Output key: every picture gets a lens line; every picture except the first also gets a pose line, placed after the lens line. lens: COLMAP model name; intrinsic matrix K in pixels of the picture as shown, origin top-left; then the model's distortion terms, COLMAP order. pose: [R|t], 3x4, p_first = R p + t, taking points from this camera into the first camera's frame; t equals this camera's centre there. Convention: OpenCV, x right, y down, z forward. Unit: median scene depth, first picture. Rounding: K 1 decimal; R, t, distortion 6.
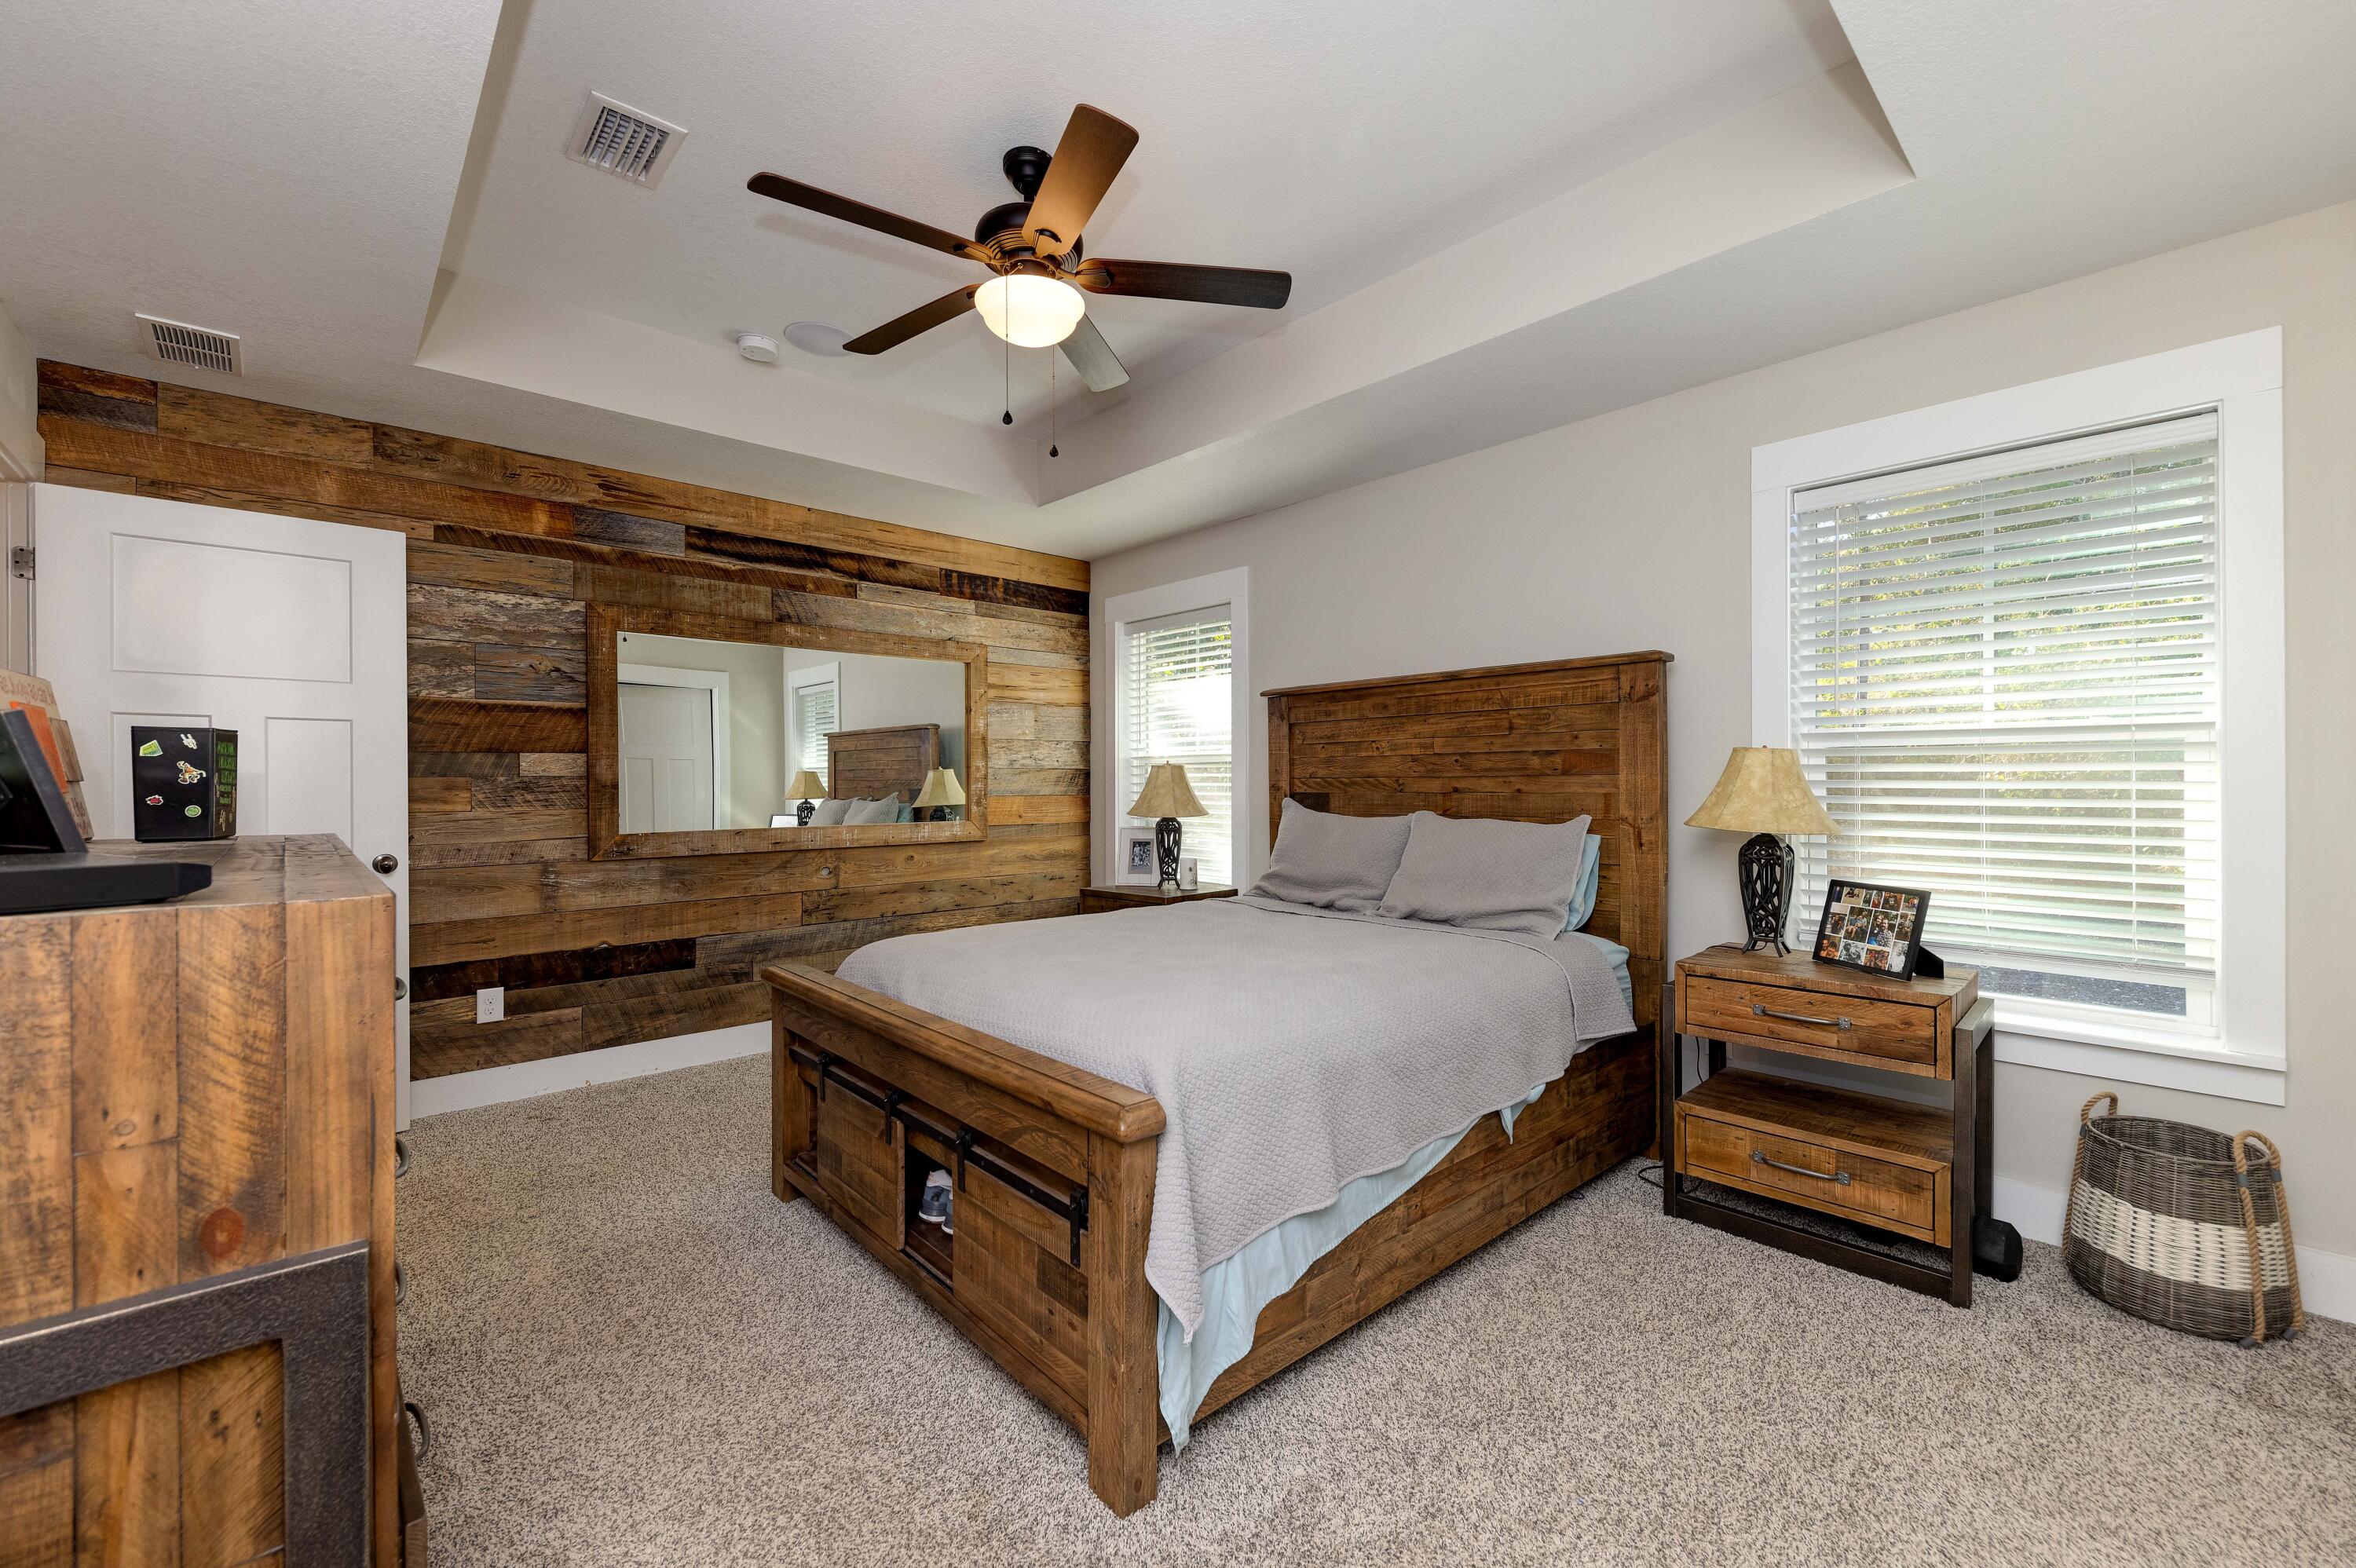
lens RADIAL K [[963.7, 0, 1175.5], [0, 963.7, 779.1], [0, 0, 1]] dist [0.000390, 0.000037]
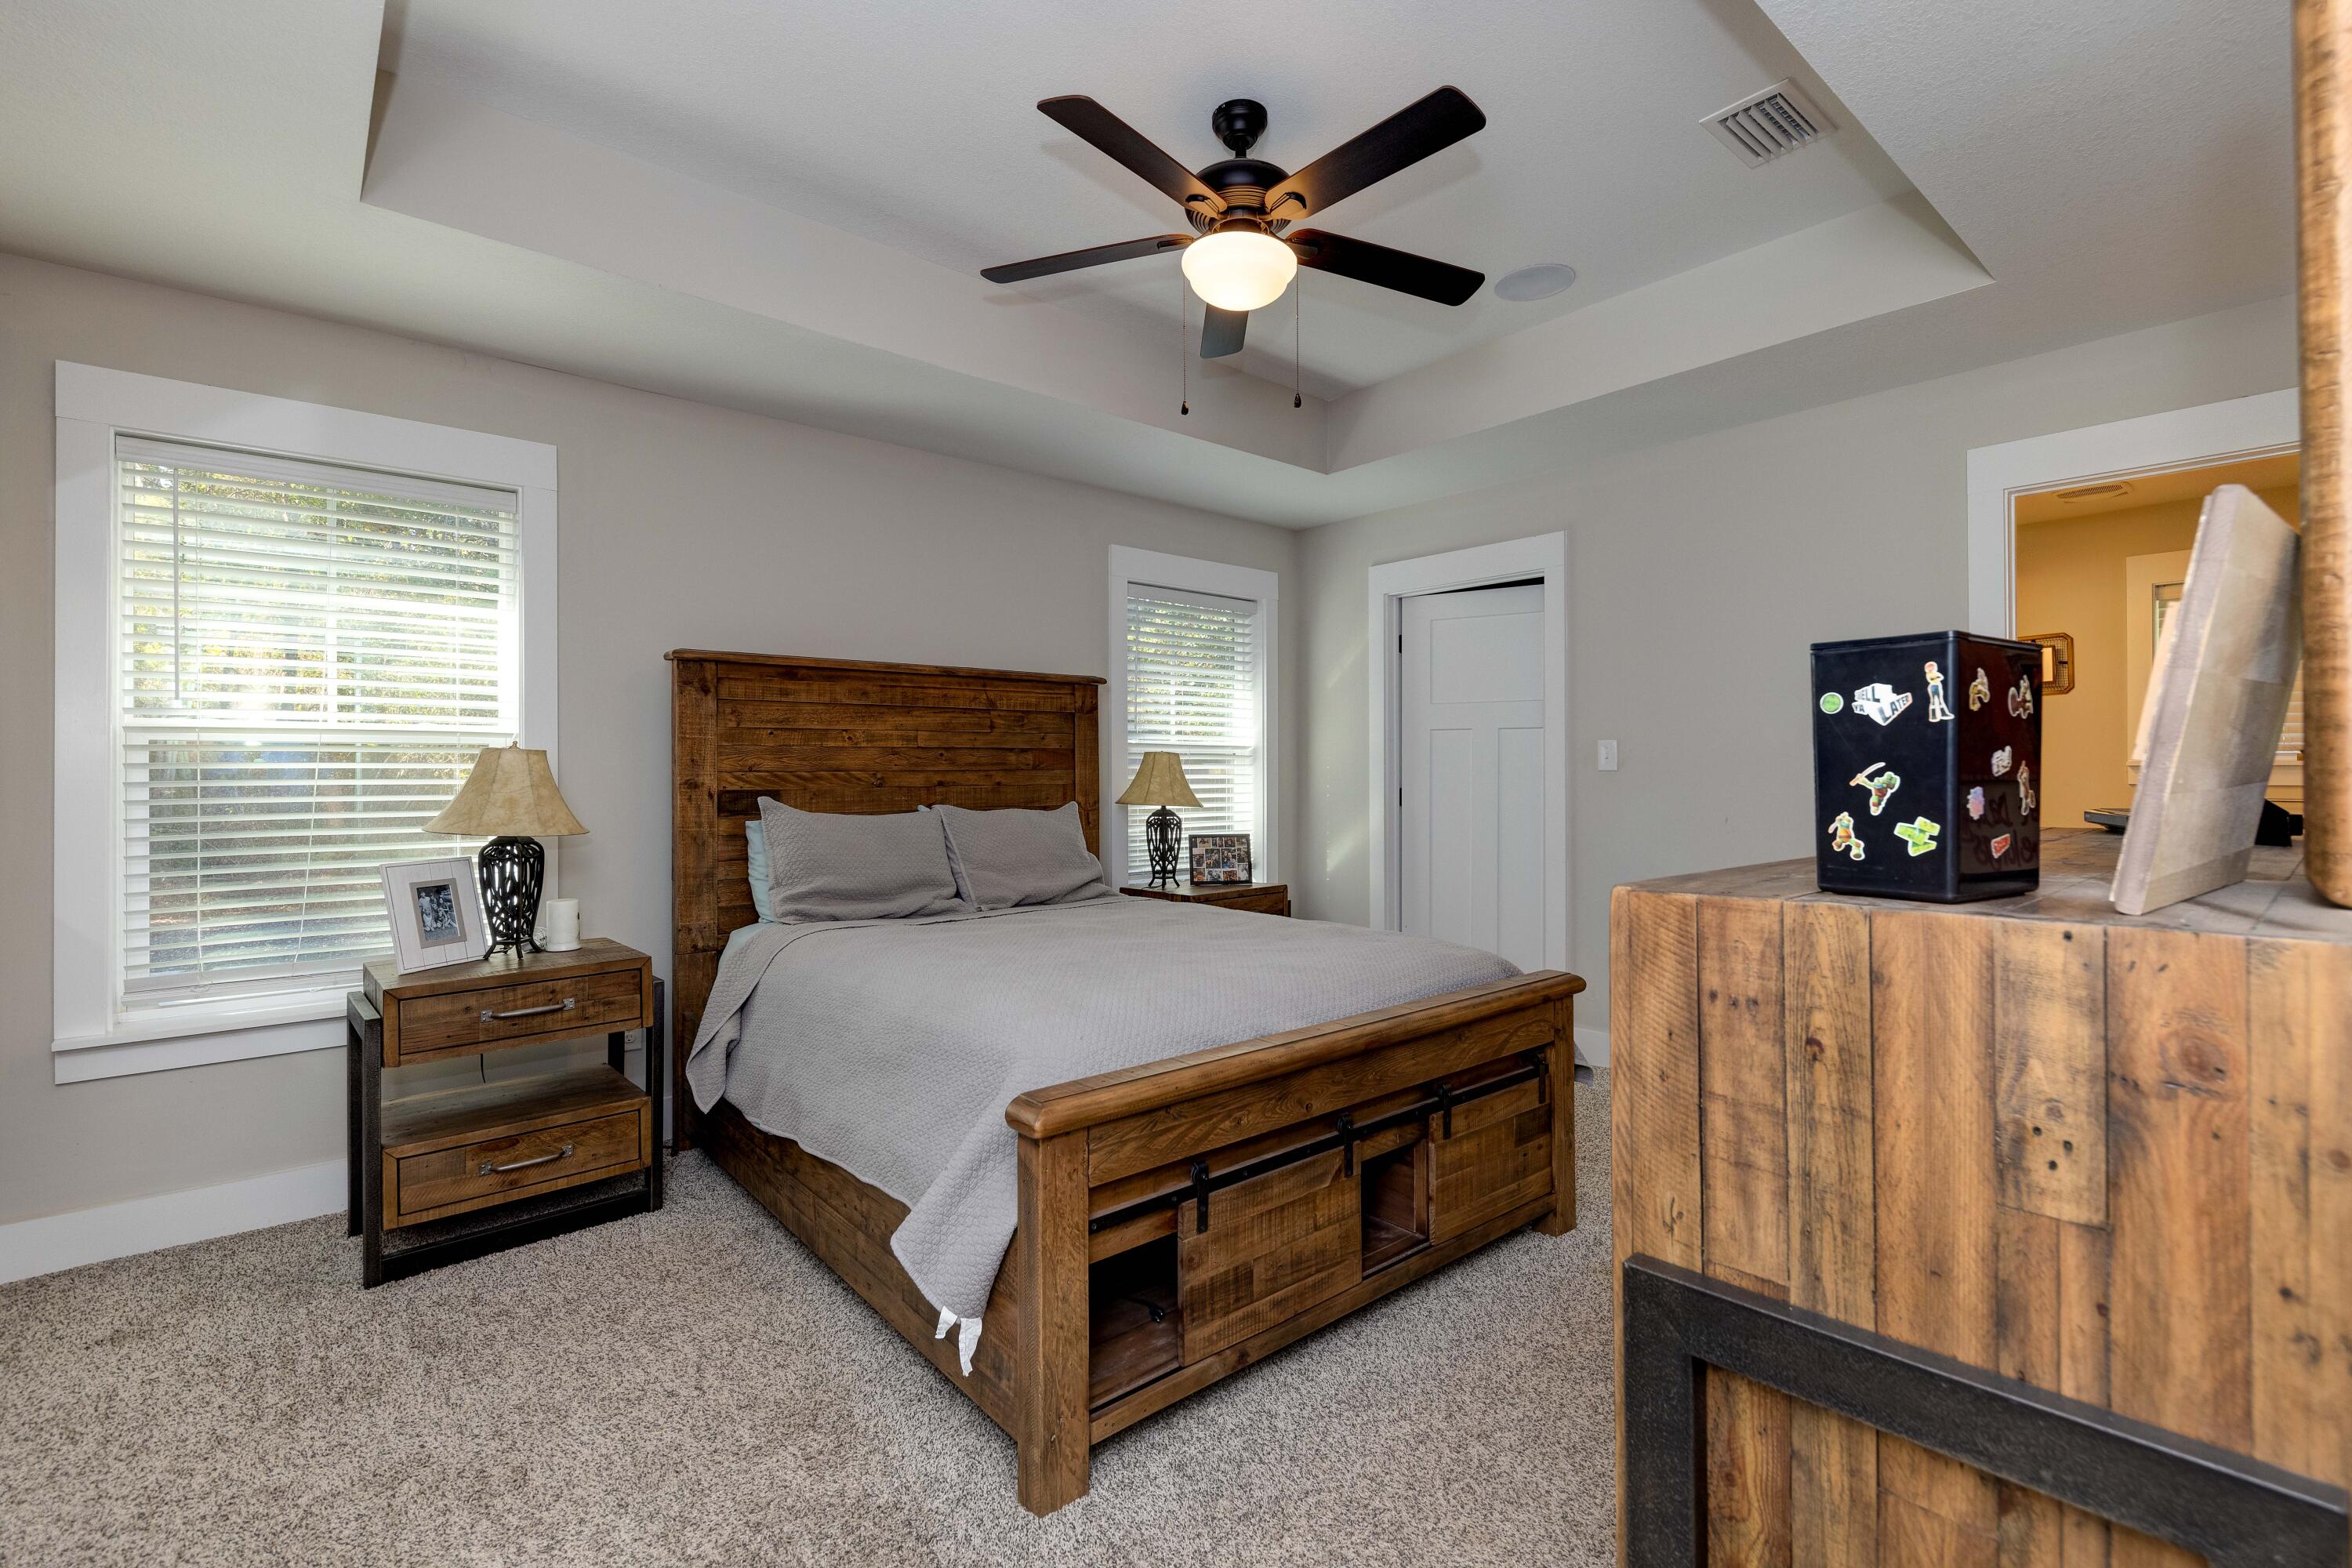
lens RADIAL K [[1060.1, 0, 1177.0], [0, 1060.1, 774.7], [0, 0, 1]] dist [0.001914, 0.000400]
pose [[0.016518, 0.002657, 0.999860, -0.848401], [0.004025, 0.999988, -0.002724, 0.005938], [-0.999855, 0.004069, 0.016507, 0.754261]]
